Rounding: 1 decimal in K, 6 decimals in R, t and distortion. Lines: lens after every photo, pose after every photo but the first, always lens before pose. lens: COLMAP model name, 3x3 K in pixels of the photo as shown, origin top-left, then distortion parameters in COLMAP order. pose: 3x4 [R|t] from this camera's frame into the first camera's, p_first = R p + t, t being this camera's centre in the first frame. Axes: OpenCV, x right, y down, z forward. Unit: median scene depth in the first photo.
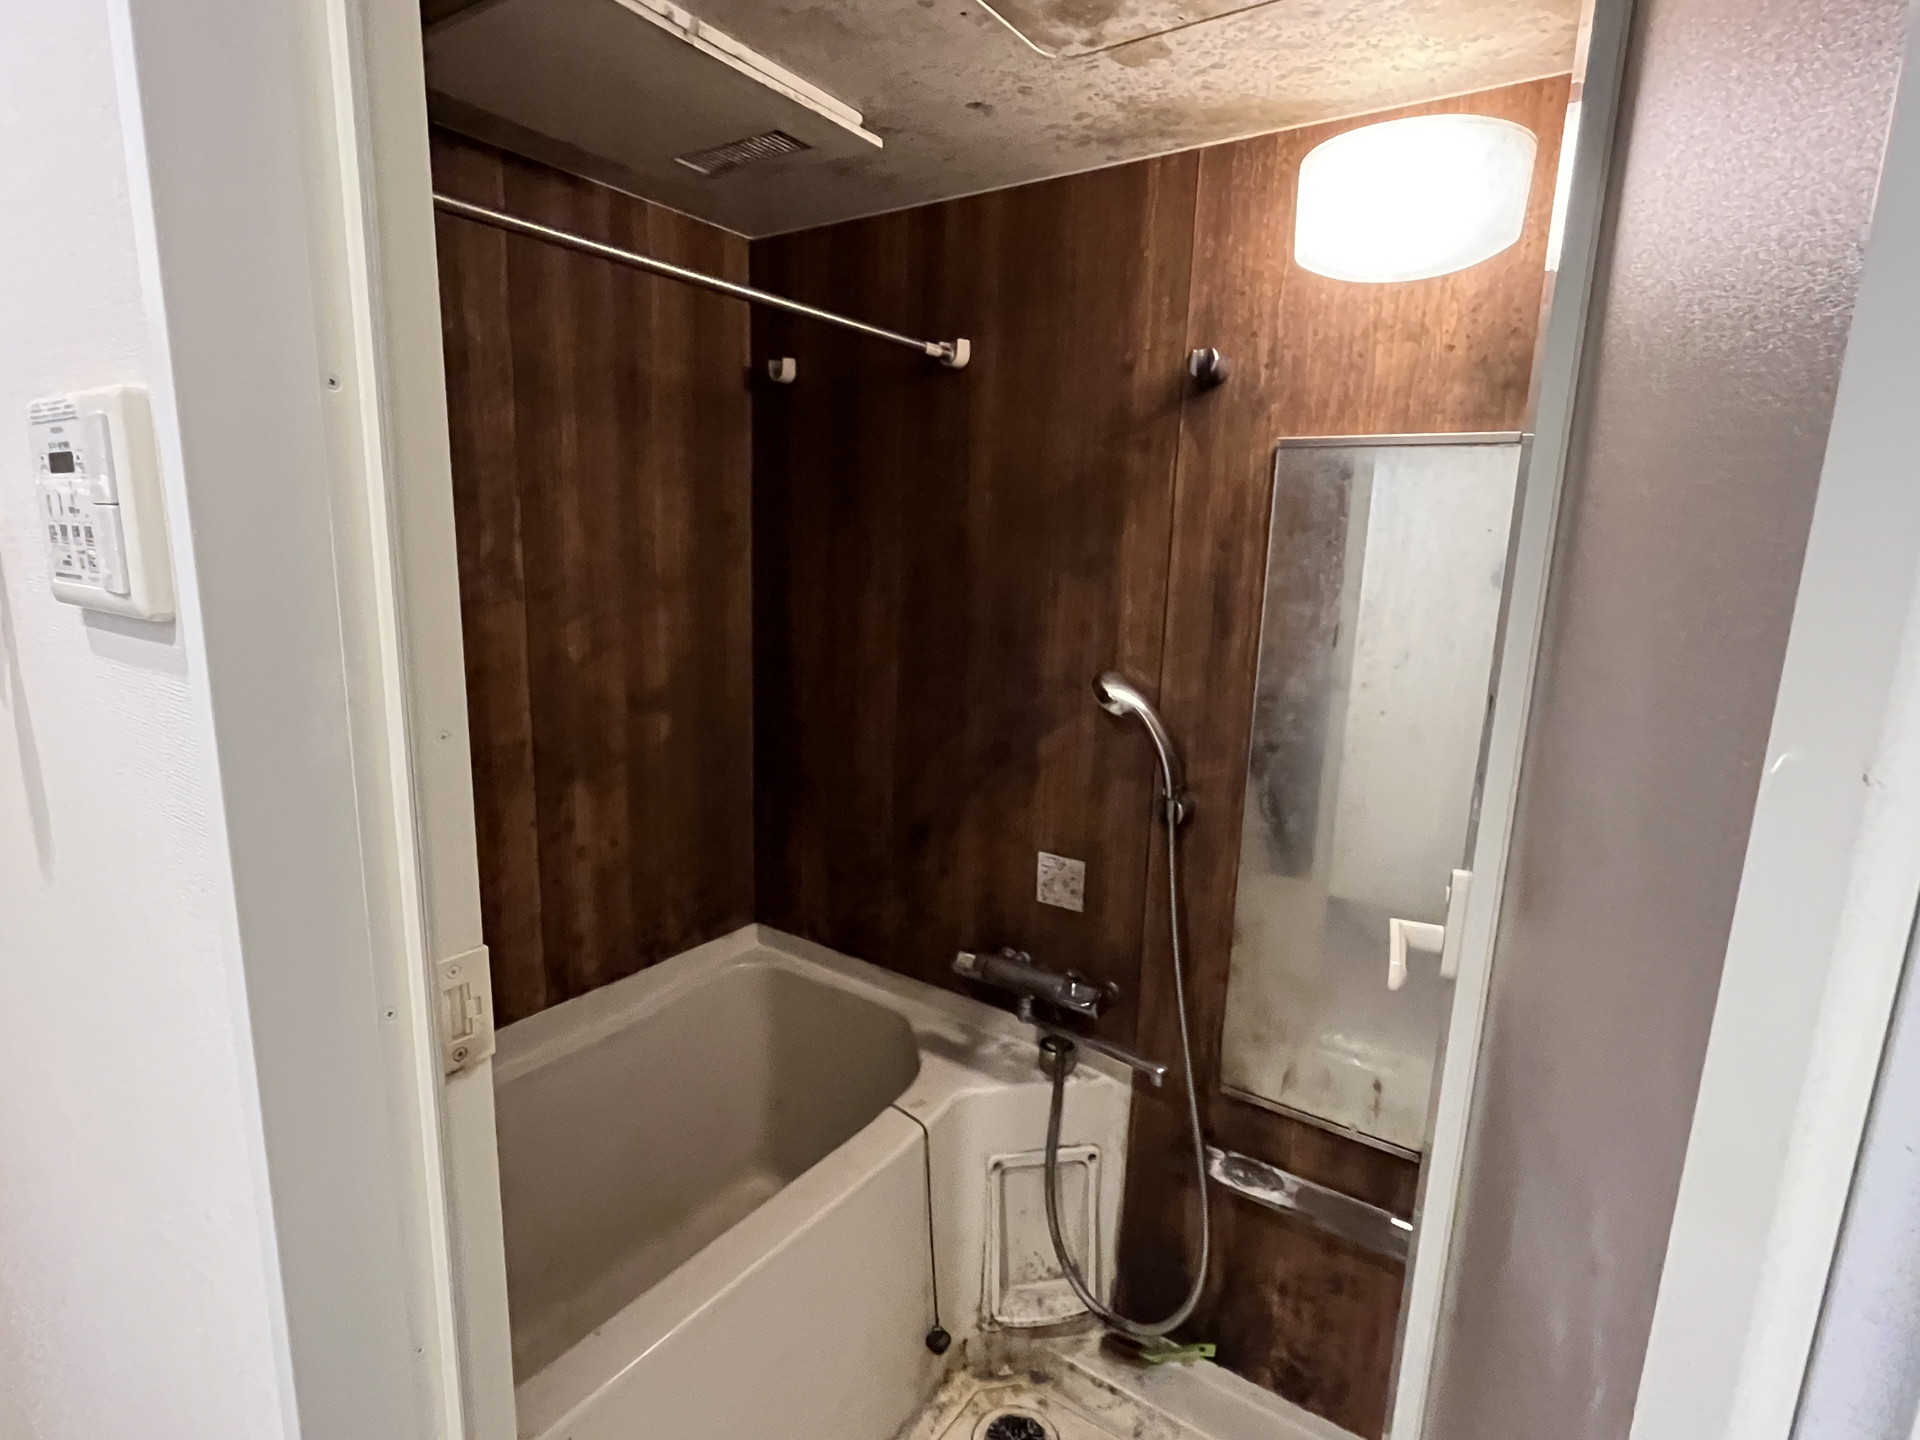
lens RADIAL K [[963.0, 0, 967.7], [0, 963.0, 720.9], [0, 0, 1]] dist [-0.001648, -0.000993]
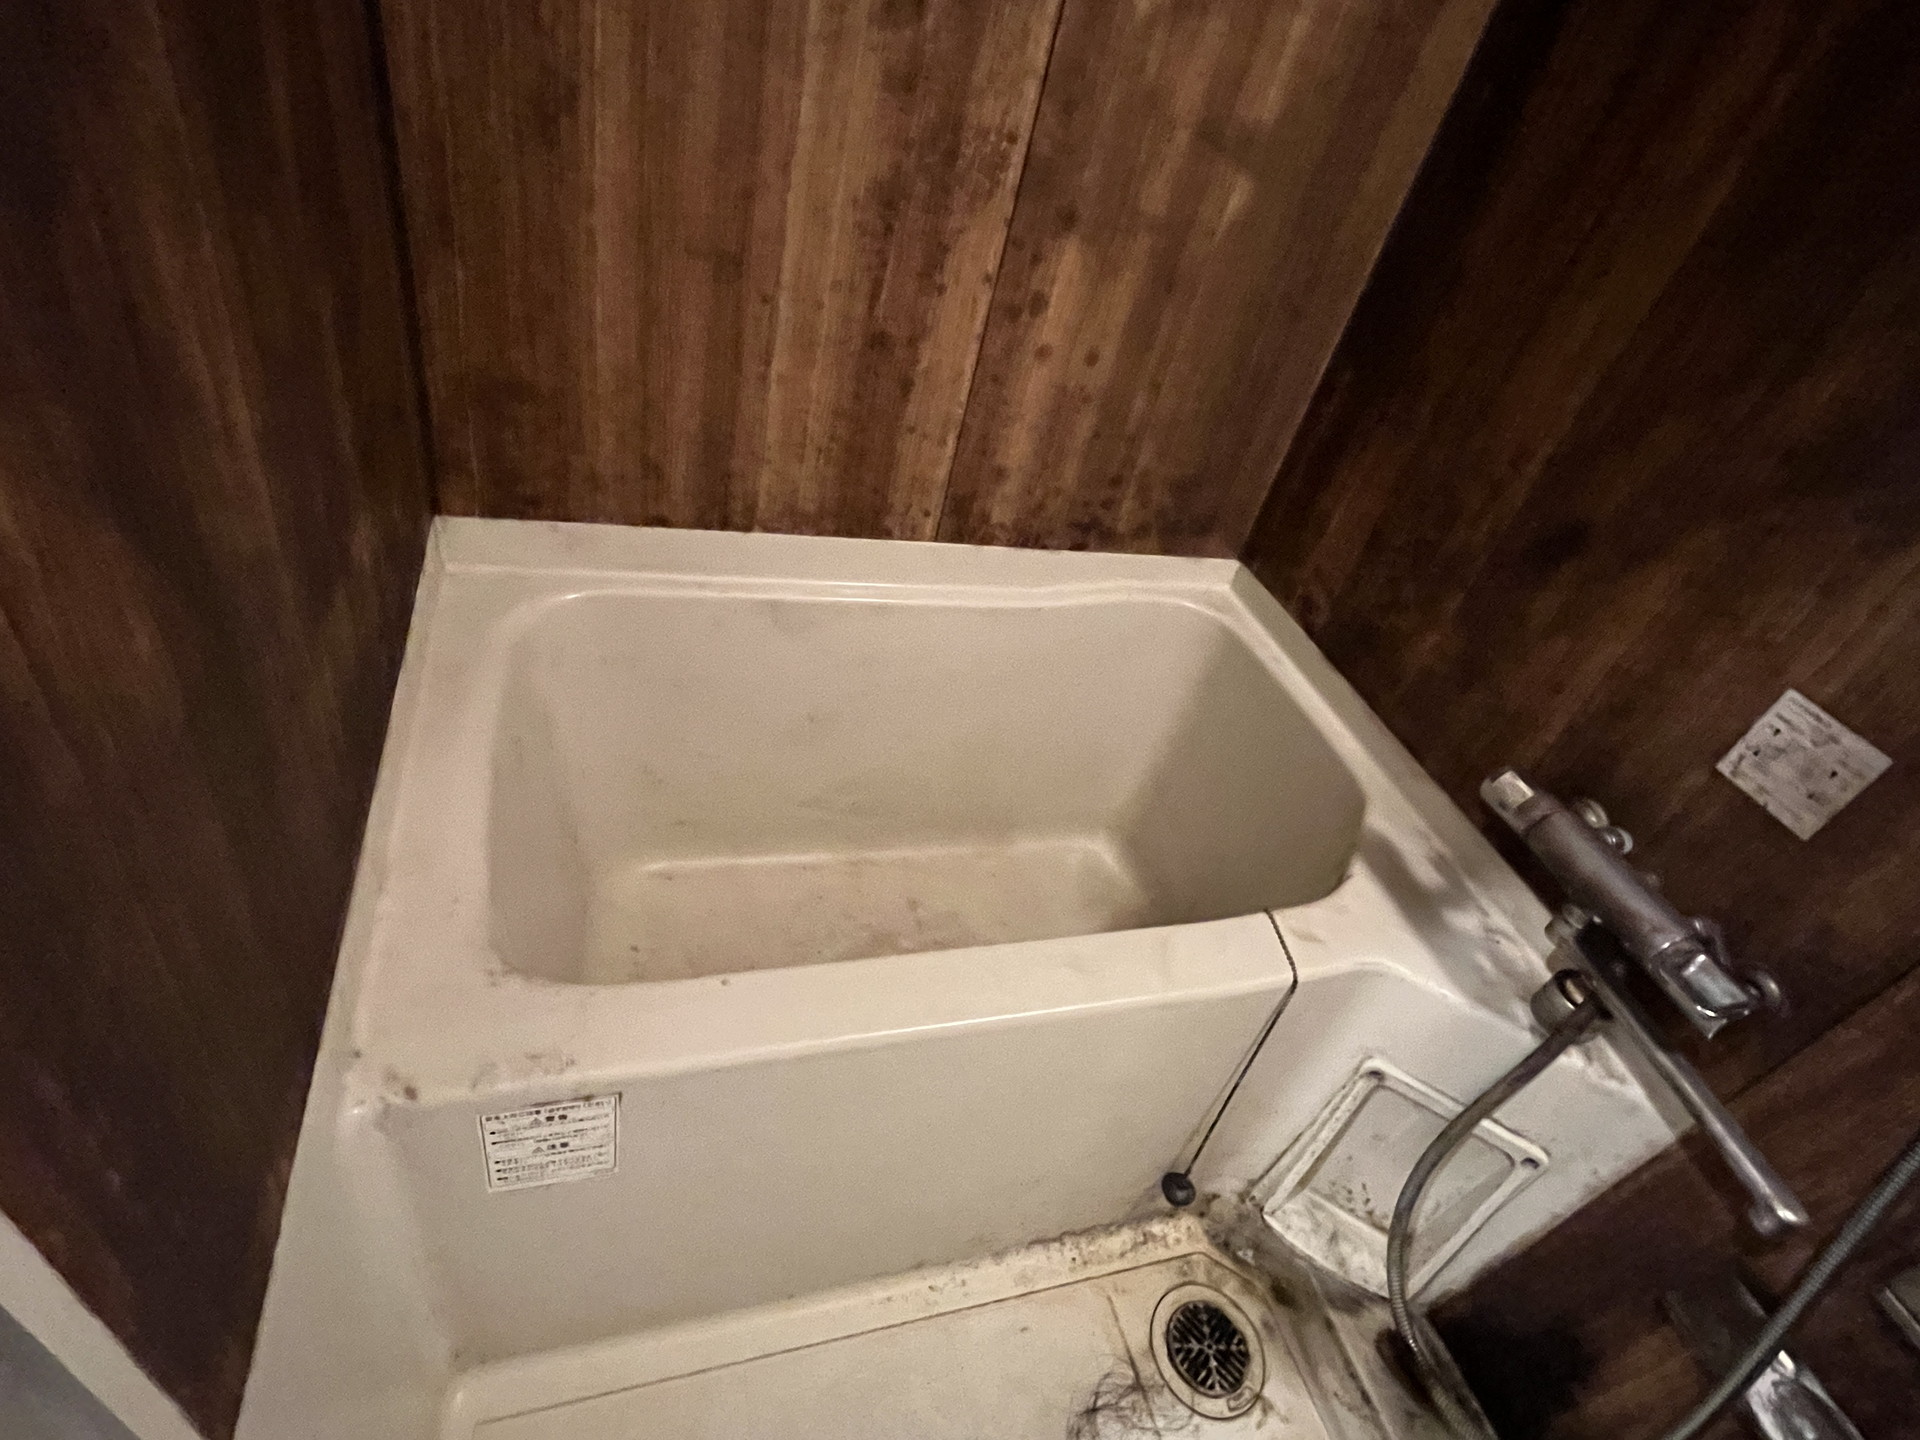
lens RADIAL K [[963.0, 0, 967.7], [0, 963.0, 719.0], [0, 0, 1]] dist [-0.001648, -0.000993]
pose [[0.761355, 0.509901, -0.400424, -0.038826], [-0.313651, 0.830215, 0.460831, 0.056211], [0.567416, -0.225263, 0.792020, 0.383607]]
